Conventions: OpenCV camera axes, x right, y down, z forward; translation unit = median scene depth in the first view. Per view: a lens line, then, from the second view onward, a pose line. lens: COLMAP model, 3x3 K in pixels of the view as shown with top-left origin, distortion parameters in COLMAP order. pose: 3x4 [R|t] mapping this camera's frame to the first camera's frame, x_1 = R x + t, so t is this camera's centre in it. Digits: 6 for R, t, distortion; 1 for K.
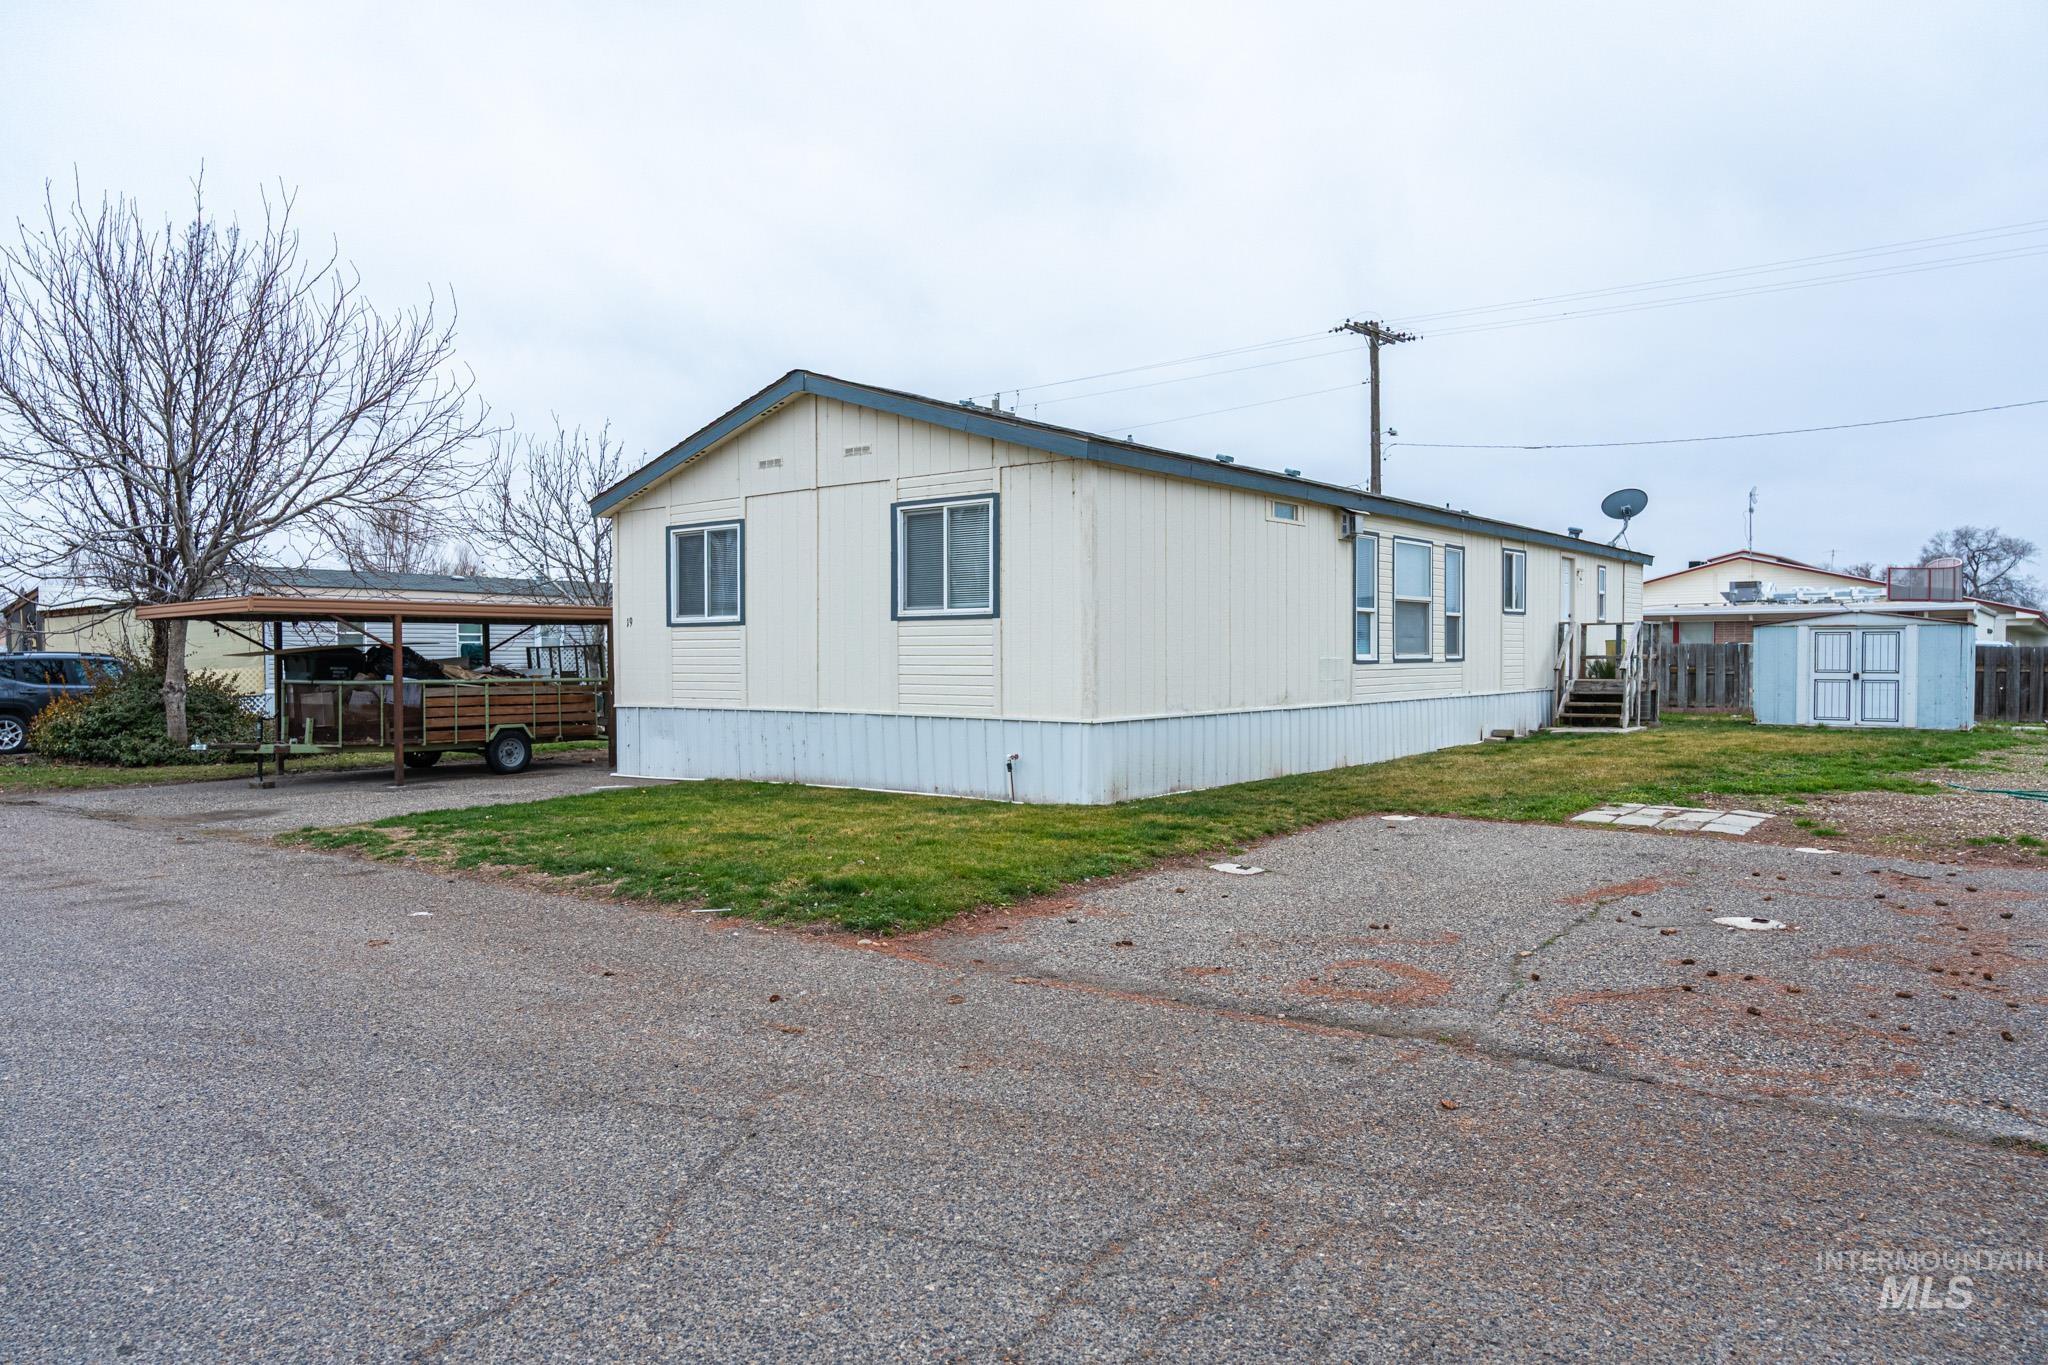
lens RADIAL K [[1372.7, 0, 1026.4], [0, 1372.7, 681.6], [0, 0, 1]] dist [-0.003895, -0.006485]
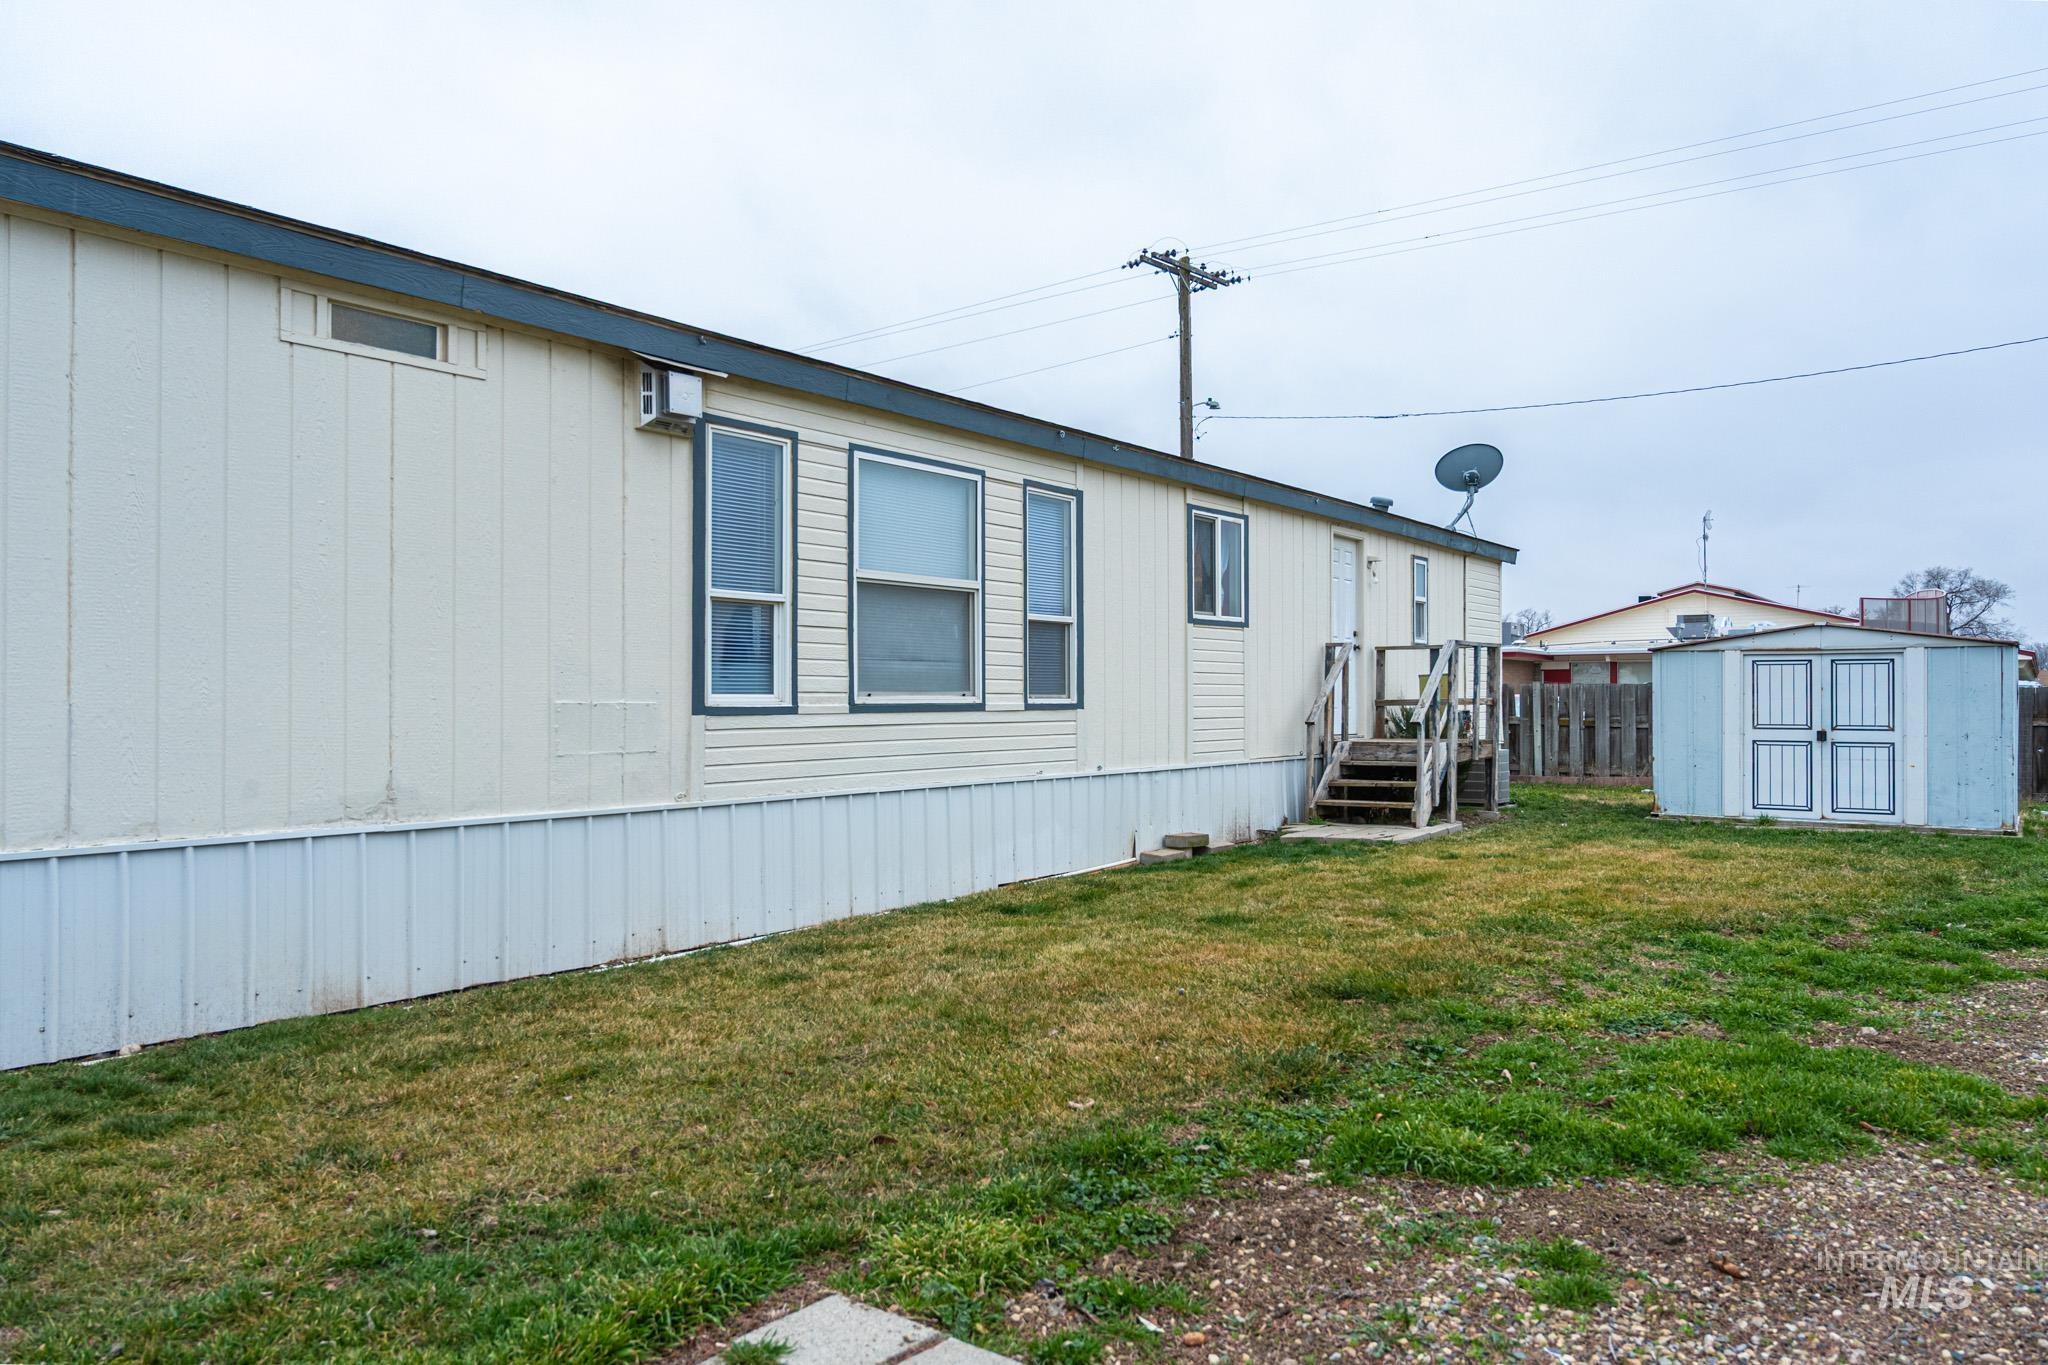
lens RADIAL K [[1410.1, 0, 1024.0], [0, 1410.1, 682.5], [0, 0, 1]] dist [-0.008467, -0.001825]
pose [[0.999661, 0.002110, 0.025949, 0.247407], [-0.001264, 0.999469, -0.032560, -0.006501], [-0.026004, 0.032517, 0.999133, 0.404620]]
